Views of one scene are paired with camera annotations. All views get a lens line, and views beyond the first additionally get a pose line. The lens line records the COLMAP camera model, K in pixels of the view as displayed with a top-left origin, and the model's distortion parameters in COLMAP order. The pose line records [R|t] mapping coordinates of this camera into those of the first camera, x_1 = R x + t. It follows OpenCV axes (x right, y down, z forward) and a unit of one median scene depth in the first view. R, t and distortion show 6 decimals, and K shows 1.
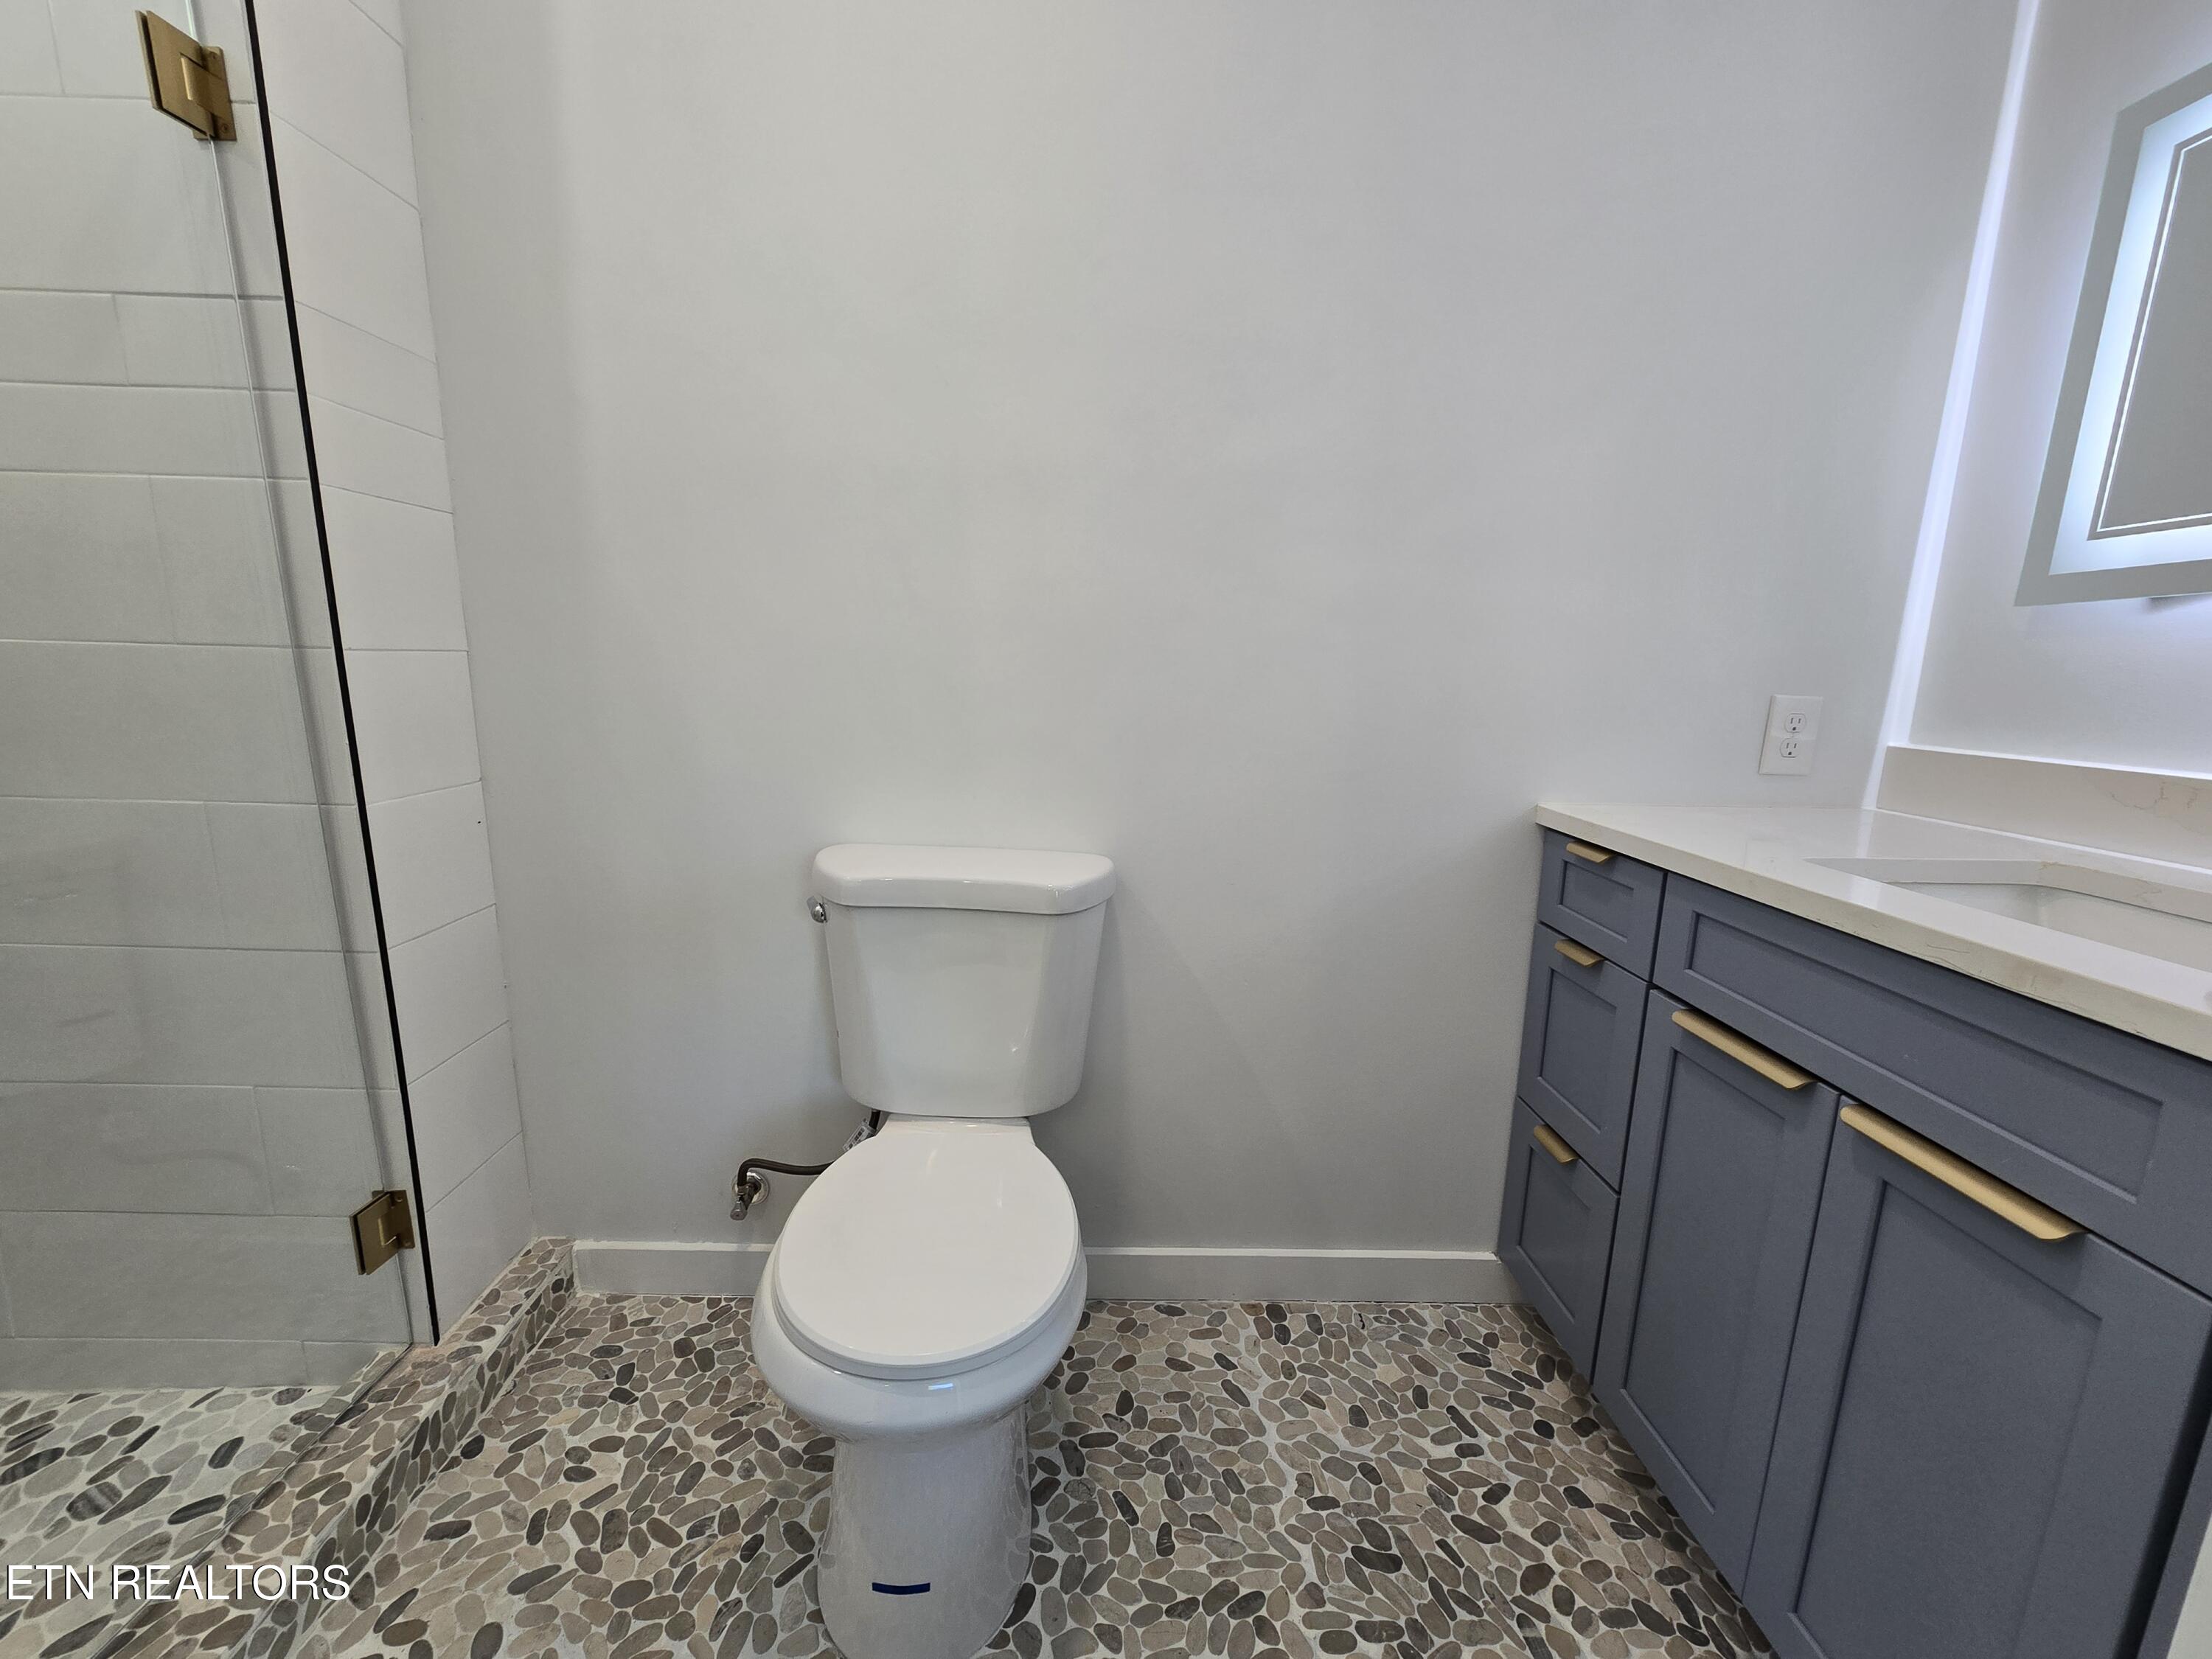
lens RADIAL K [[886.7, 0, 1102.5], [0, 886.7, 840.2], [0, 0, 1]] dist [0.000134, -0.000342]
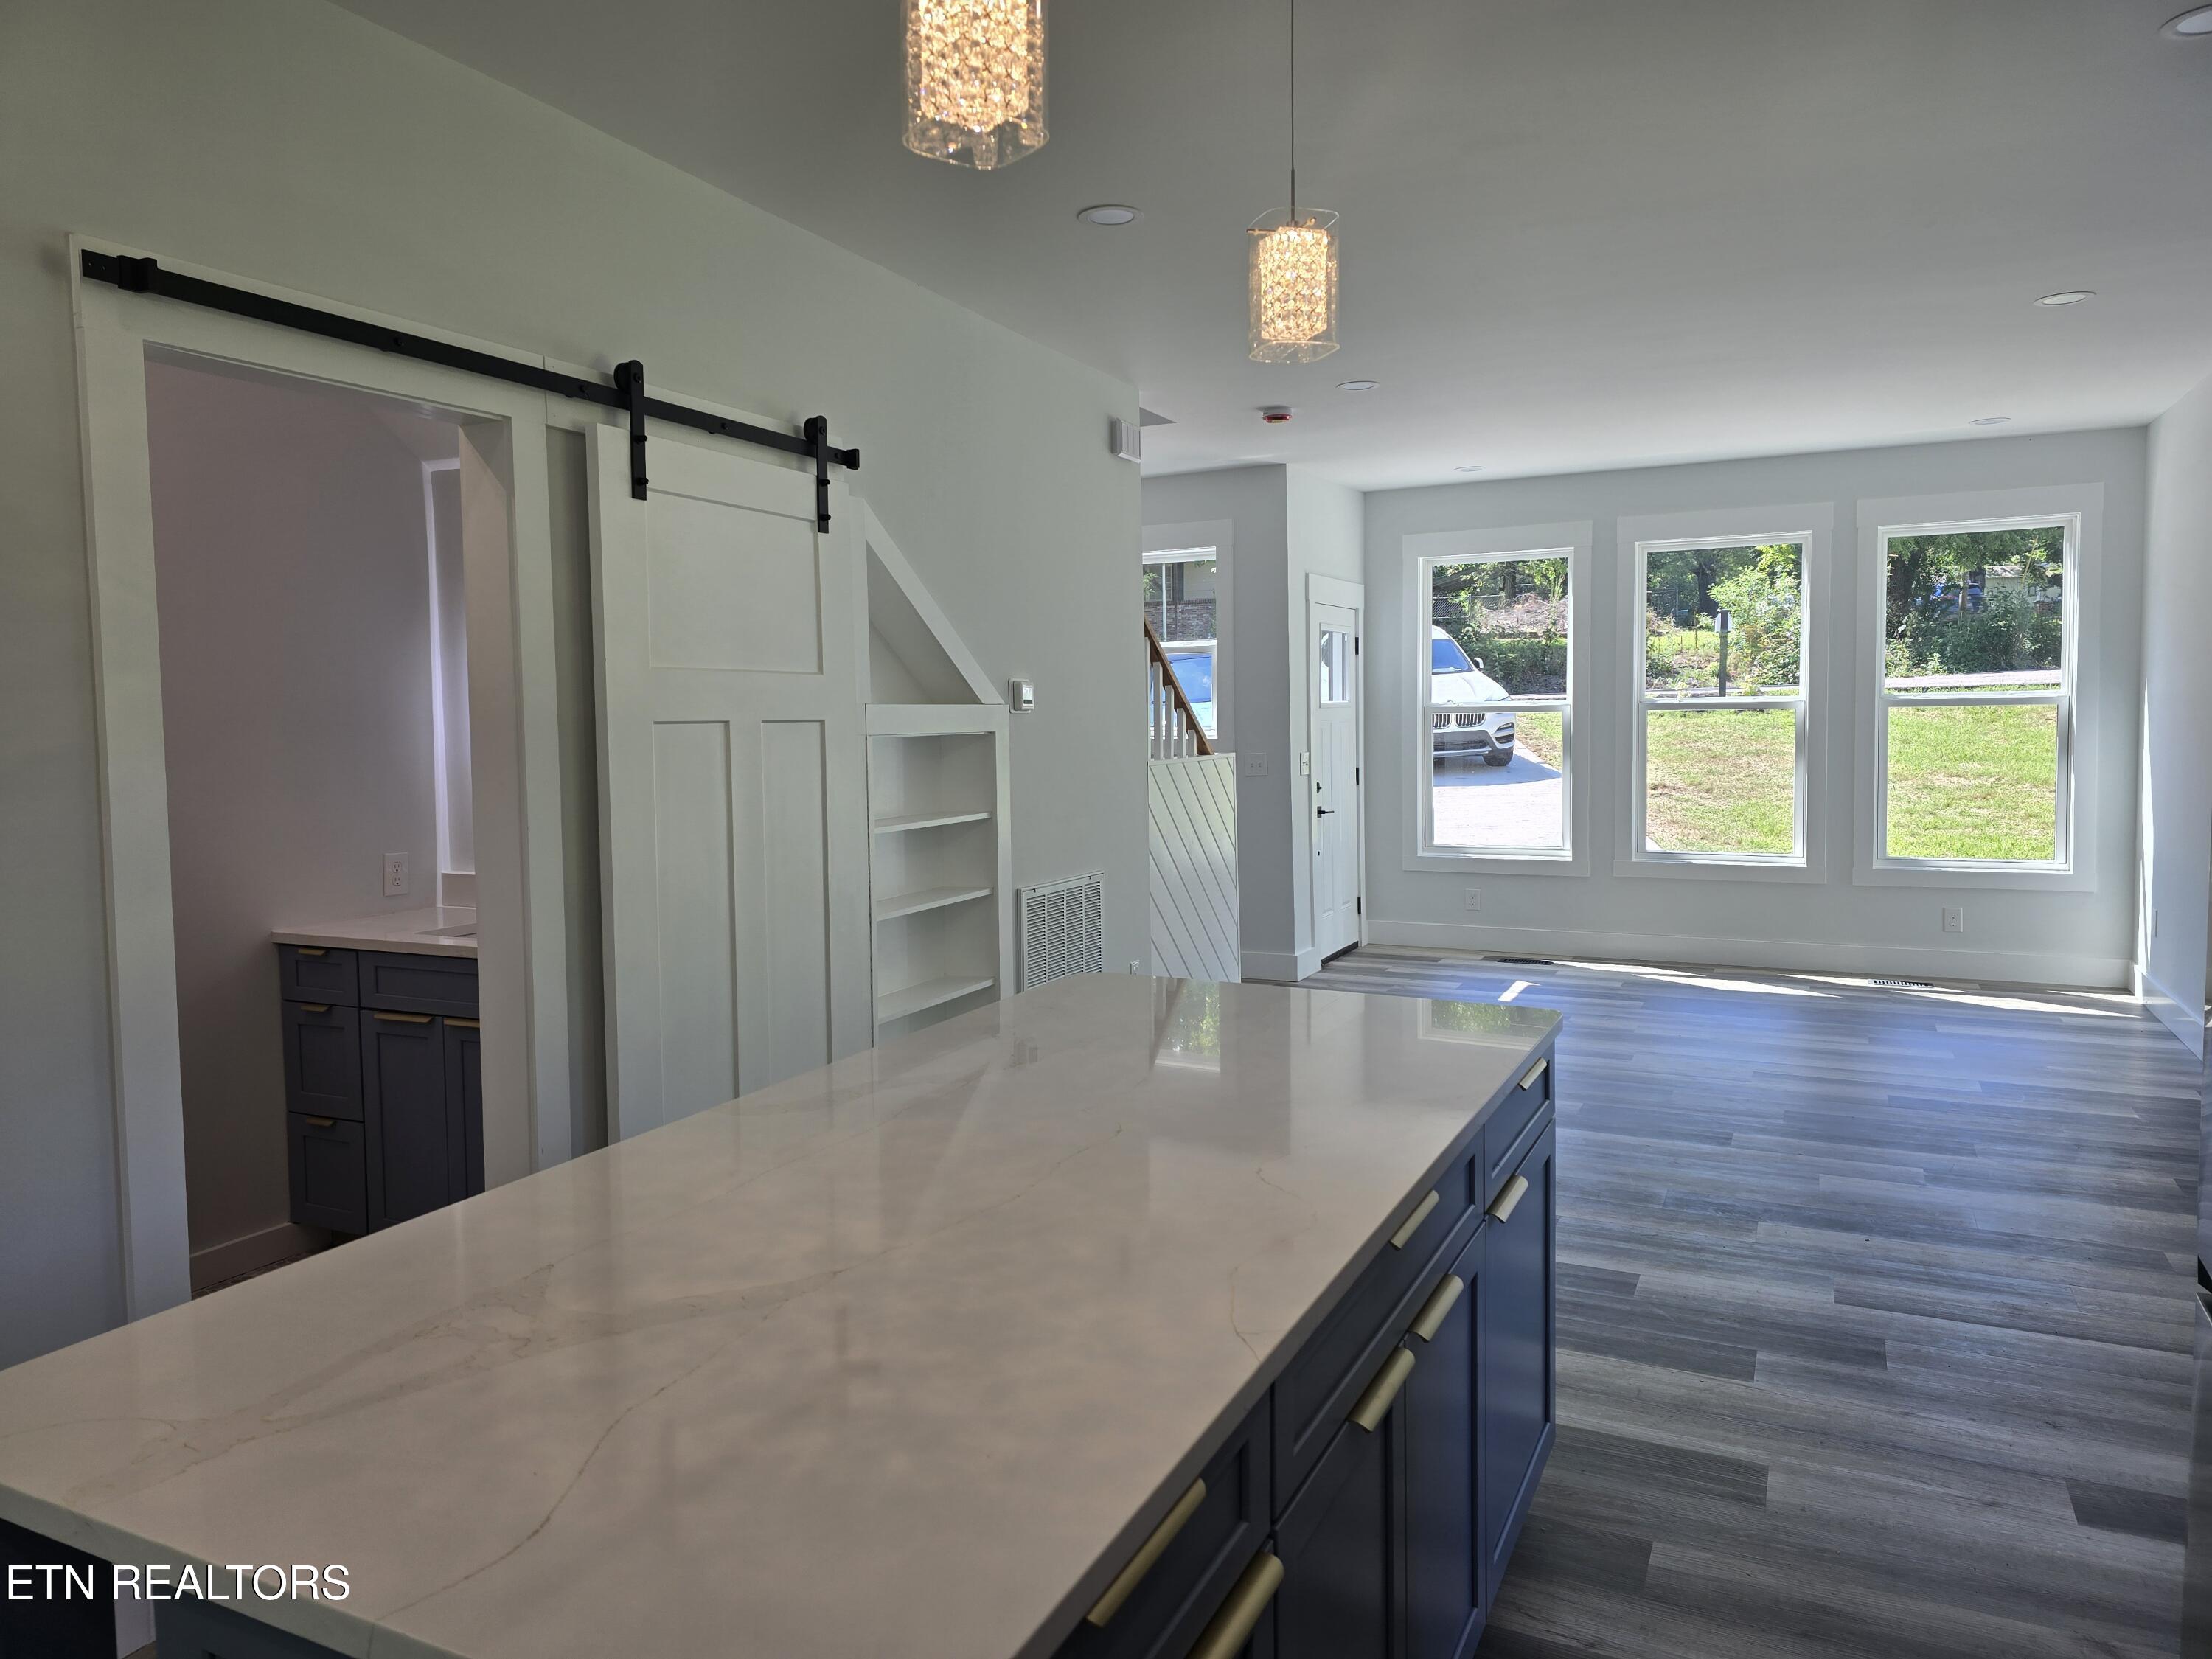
lens RADIAL K [[1484.9, 0, 1107.2], [0, 1484.9, 810.0], [0, 0, 1]] dist [0.055579, -0.053841]
pose [[0.440484, -0.081246, 0.894077, -1.602986], [0.189459, 0.981880, -0.004116, 0.054979], [-0.877542, 0.171204, 0.447895, -2.038482]]
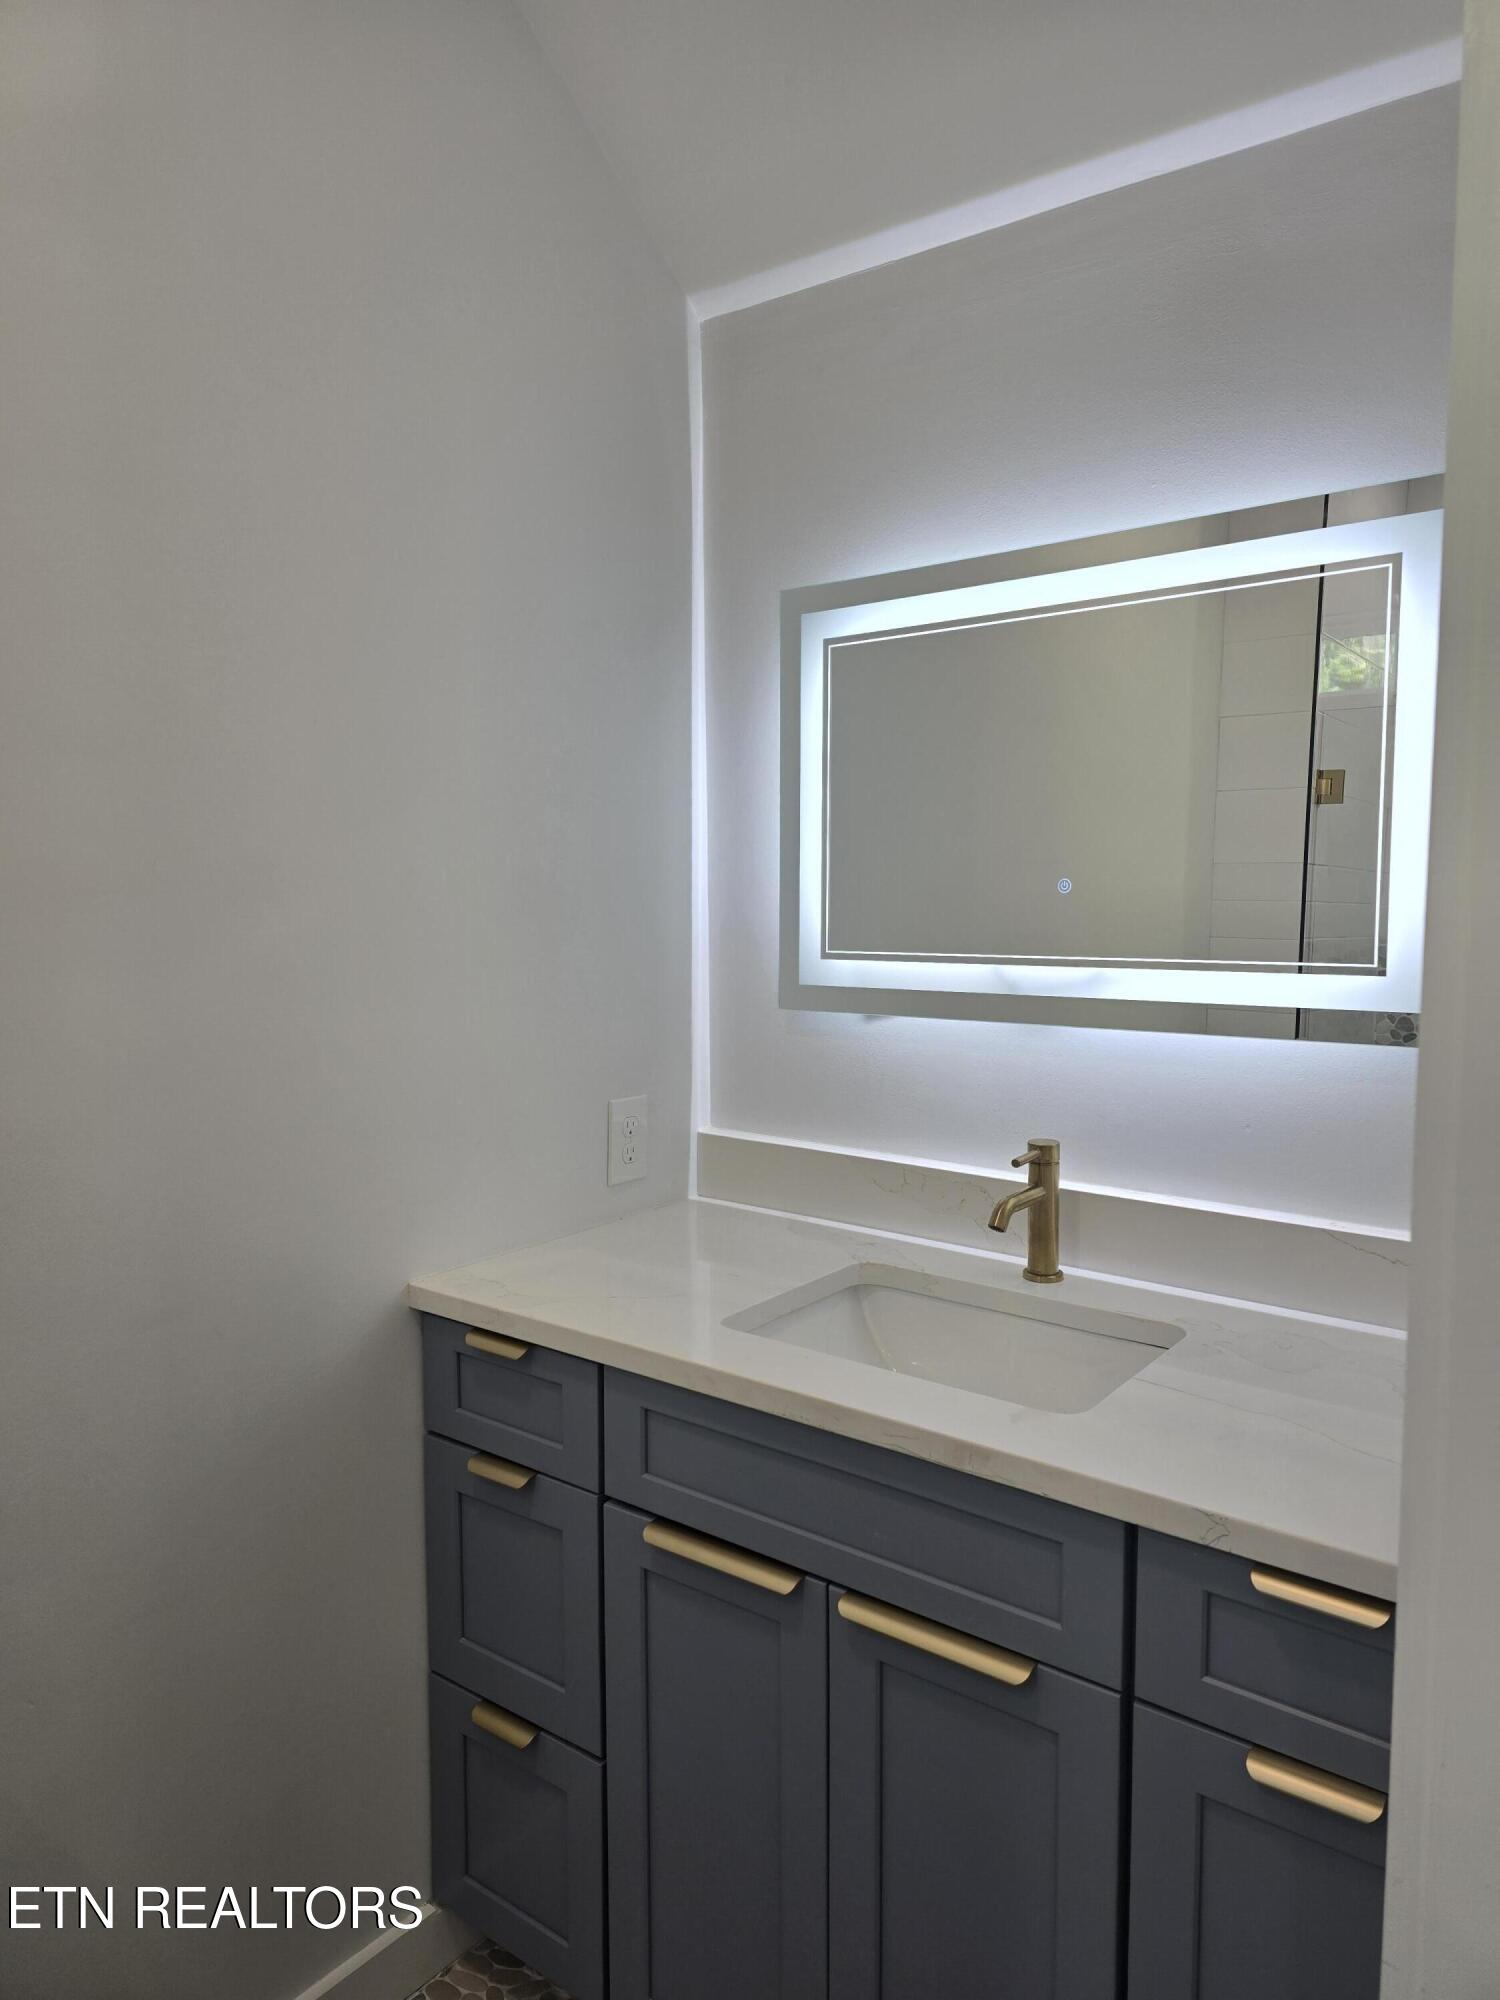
lens RADIAL K [[1342.6, 0, 751.1], [0, 1342.6, 1001.9], [0, 0, 1]] dist [0.055579, -0.053841]
pose [[0.613612, -0.089243, 0.784548, -0.262144], [0.163063, 0.986497, -0.015320, -0.256174], [-0.772587, 0.137331, 0.619878, 0.022080]]
